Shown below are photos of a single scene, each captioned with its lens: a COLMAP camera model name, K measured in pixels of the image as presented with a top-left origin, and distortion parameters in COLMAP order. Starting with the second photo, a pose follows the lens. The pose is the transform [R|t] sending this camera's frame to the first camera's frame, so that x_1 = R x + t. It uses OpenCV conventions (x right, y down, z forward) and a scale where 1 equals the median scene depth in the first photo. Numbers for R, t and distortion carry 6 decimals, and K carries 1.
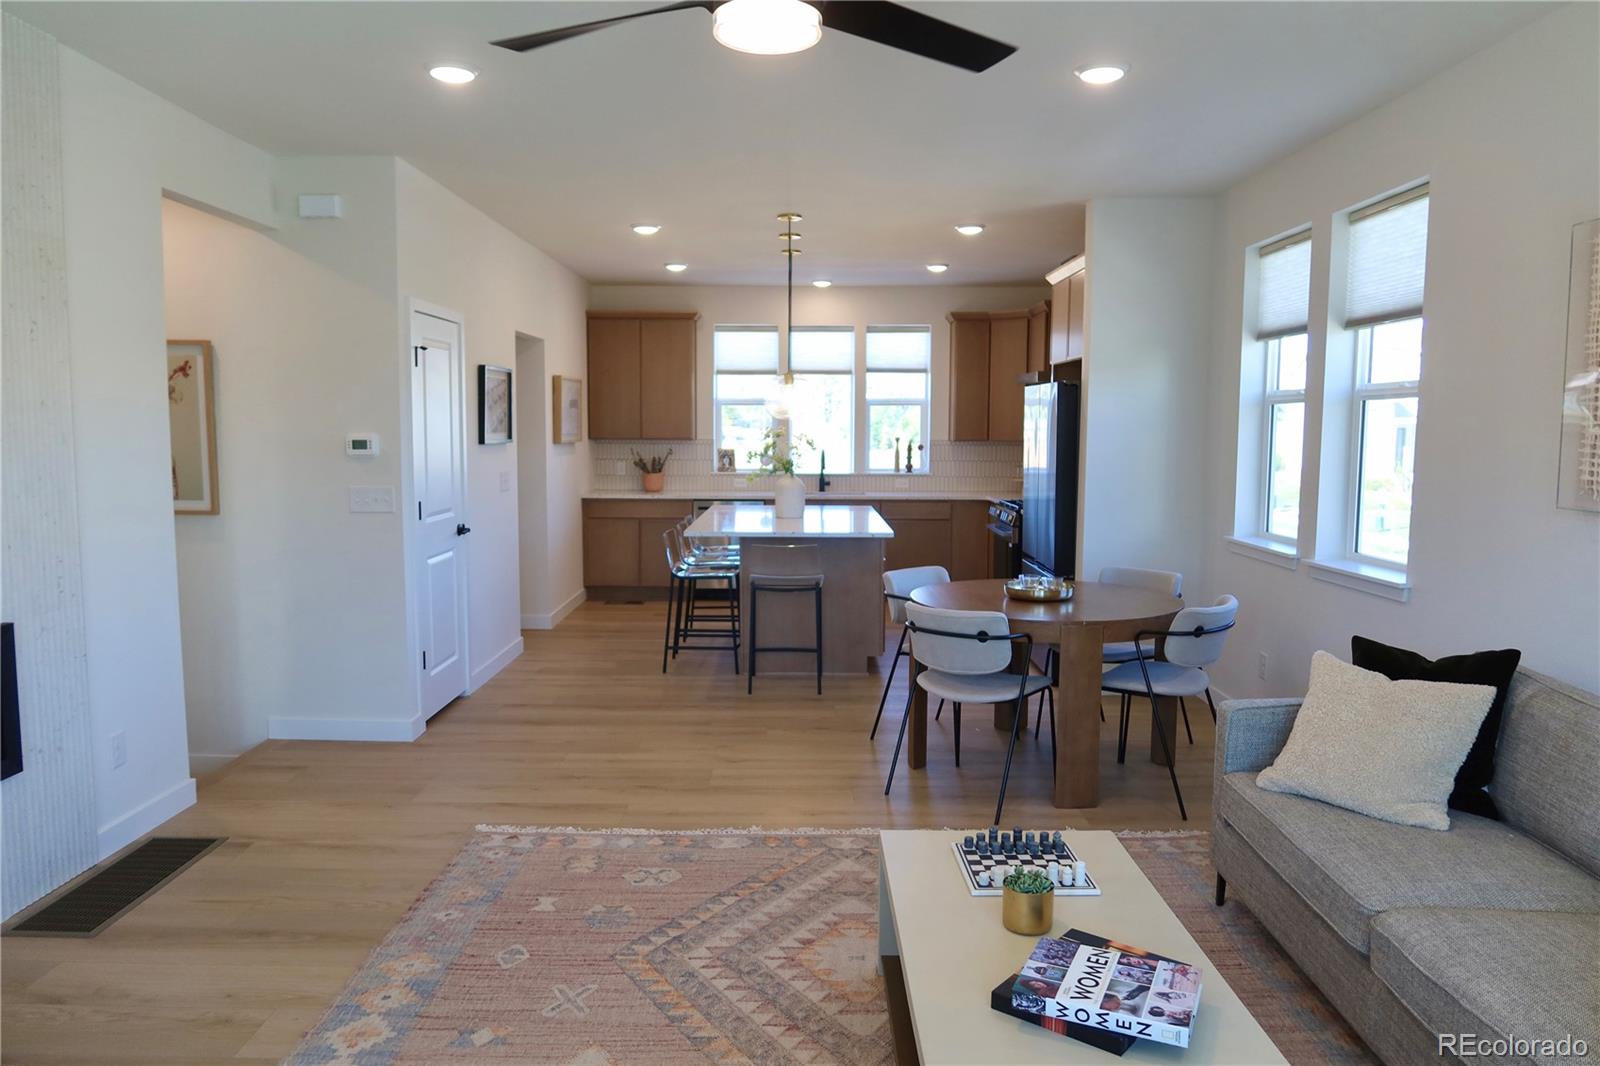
lens RADIAL K [[1092.9, 0, 799.1], [0, 1092.9, 539.7], [0, 0, 1]] dist [-0.041350, 0.015908]
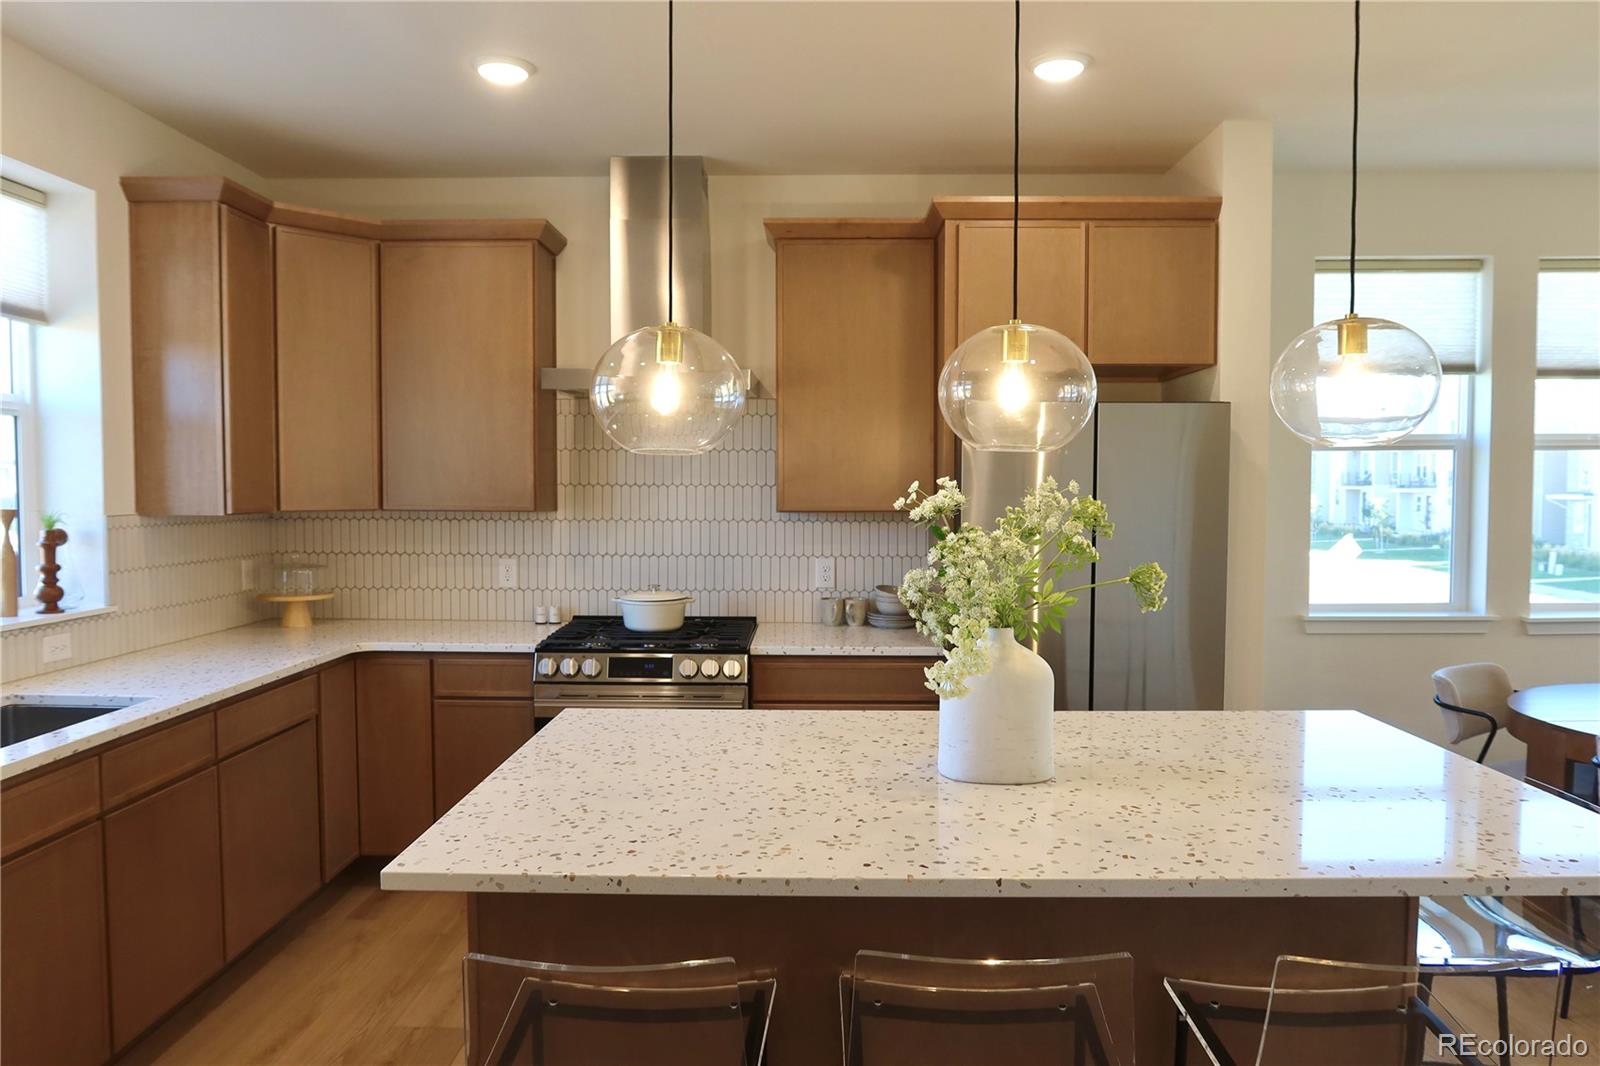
lens RADIAL K [[1092.9, 0, 804.4], [0, 1092.9, 545.9], [0, 0, 1]] dist [-0.041350, 0.015908]
pose [[0.023077, -0.054198, 0.998264, -0.414569], [0.105219, 0.993115, 0.051486, -0.135518], [-0.994181, 0.103848, 0.028620, 1.373450]]
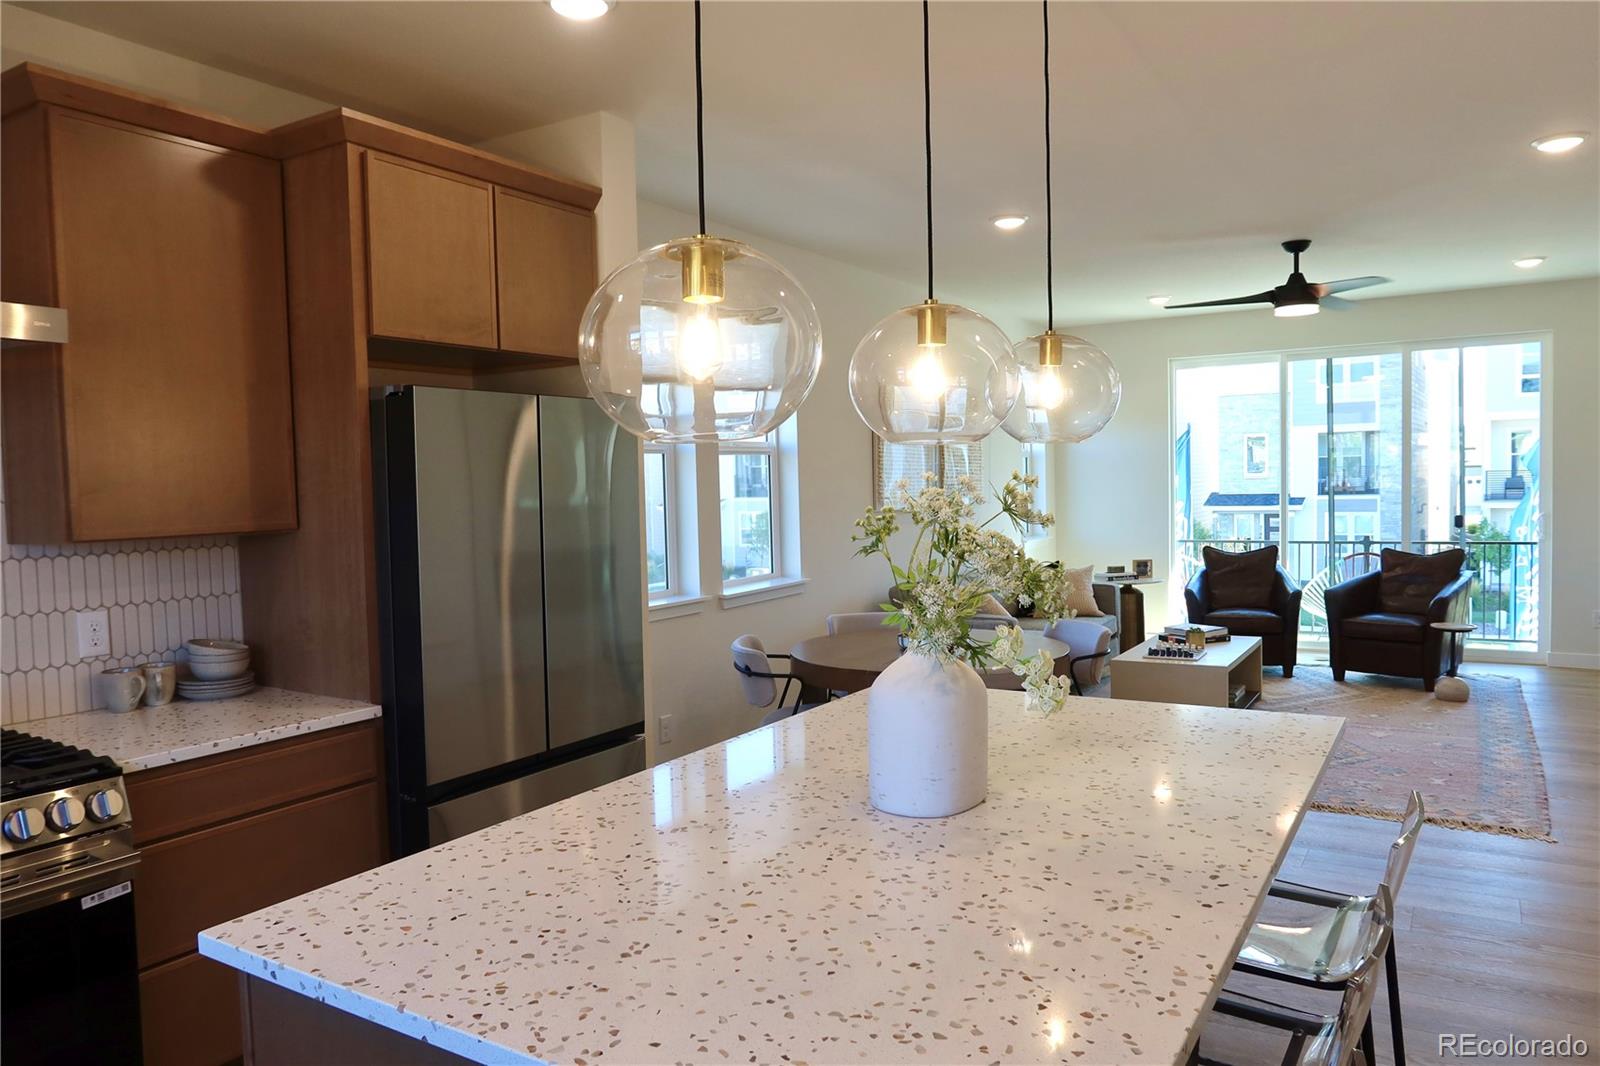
lens RADIAL K [[1092.9, 0, 791.5], [0, 1092.9, 542.6], [0, 0, 1]] dist [-0.041350, 0.015908]
pose [[-0.847650, -0.009508, 0.530471, -0.163627], [0.078558, 0.986569, 0.143212, -0.164716], [-0.524708, 0.163066, -0.835519, 1.641431]]
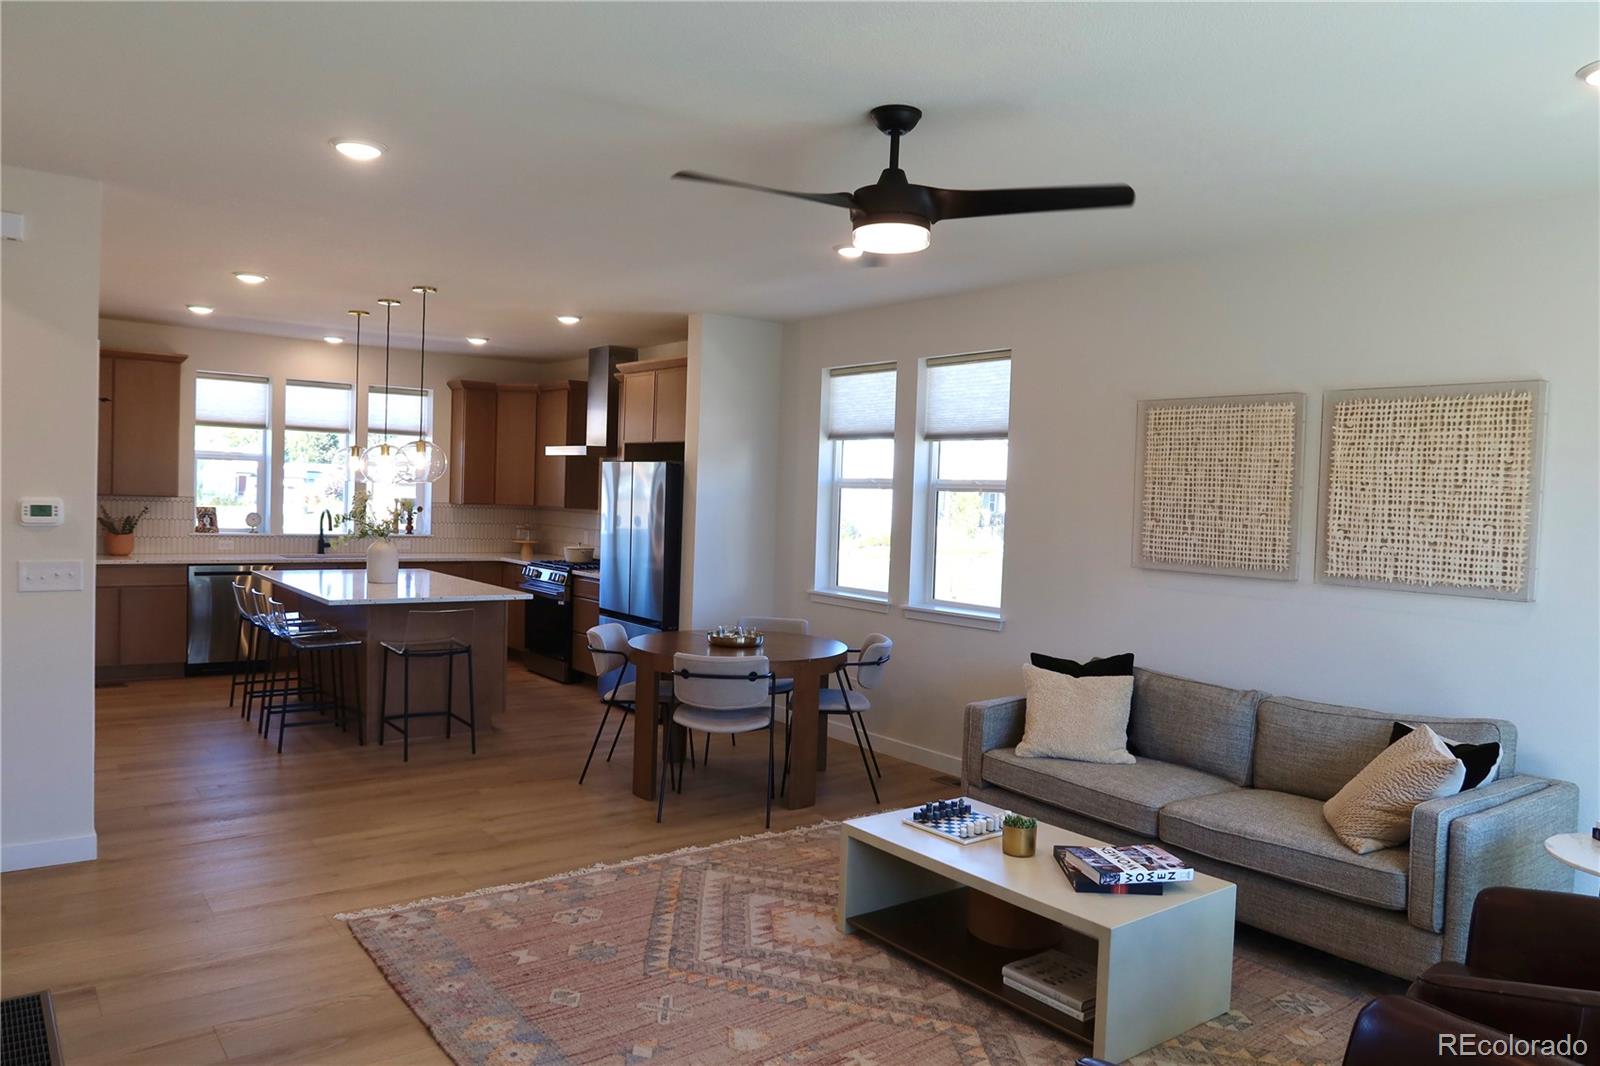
lens RADIAL K [[1092.9, 0, 800.0], [0, 1092.9, 531.6], [0, 0, 1]] dist [-0.041350, 0.015908]
pose [[0.789836, 0.002125, 0.613314, -0.416156], [0.031237, 0.998557, -0.043687, -0.015316], [-0.612522, 0.053663, 0.788630, -0.015030]]
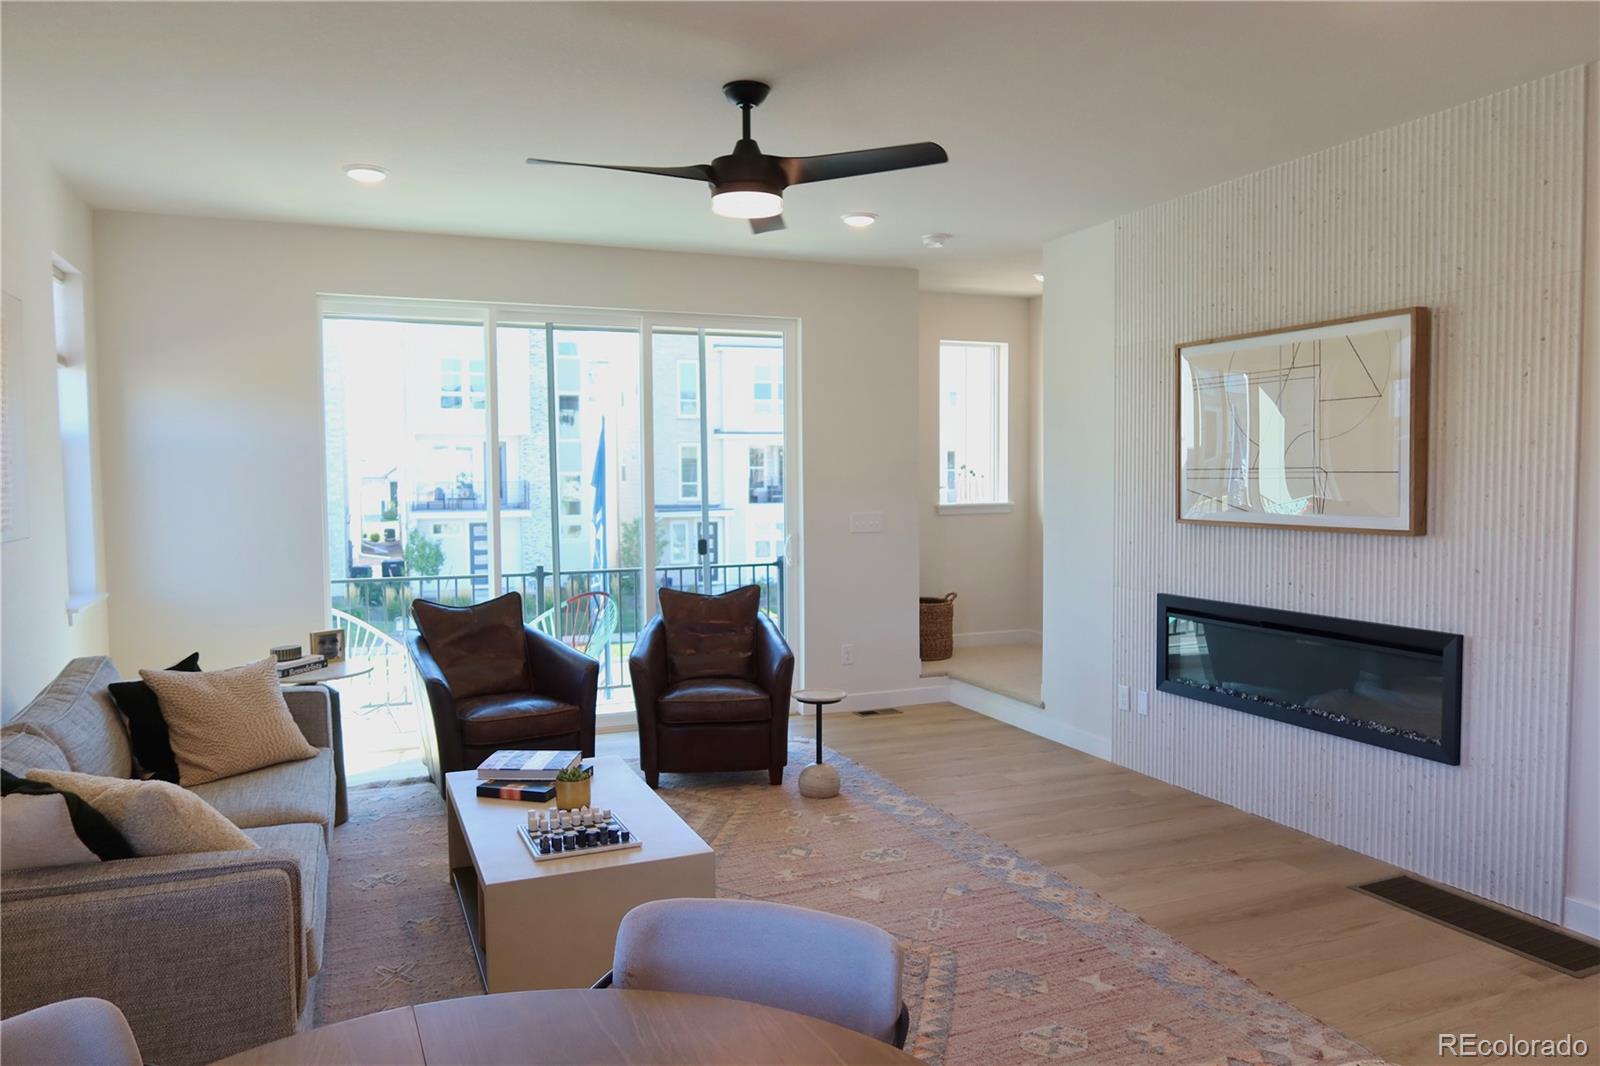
lens RADIAL K [[1092.9, 0, 795.0], [0, 1092.9, 544.5], [0, 0, 1]] dist [-0.041350, 0.015908]
pose [[-0.921256, 0.030888, -0.387728, 0.215335], [-0.033532, 0.986823, 0.158290, -0.103937], [0.387508, 0.158827, -0.908081, 1.042686]]
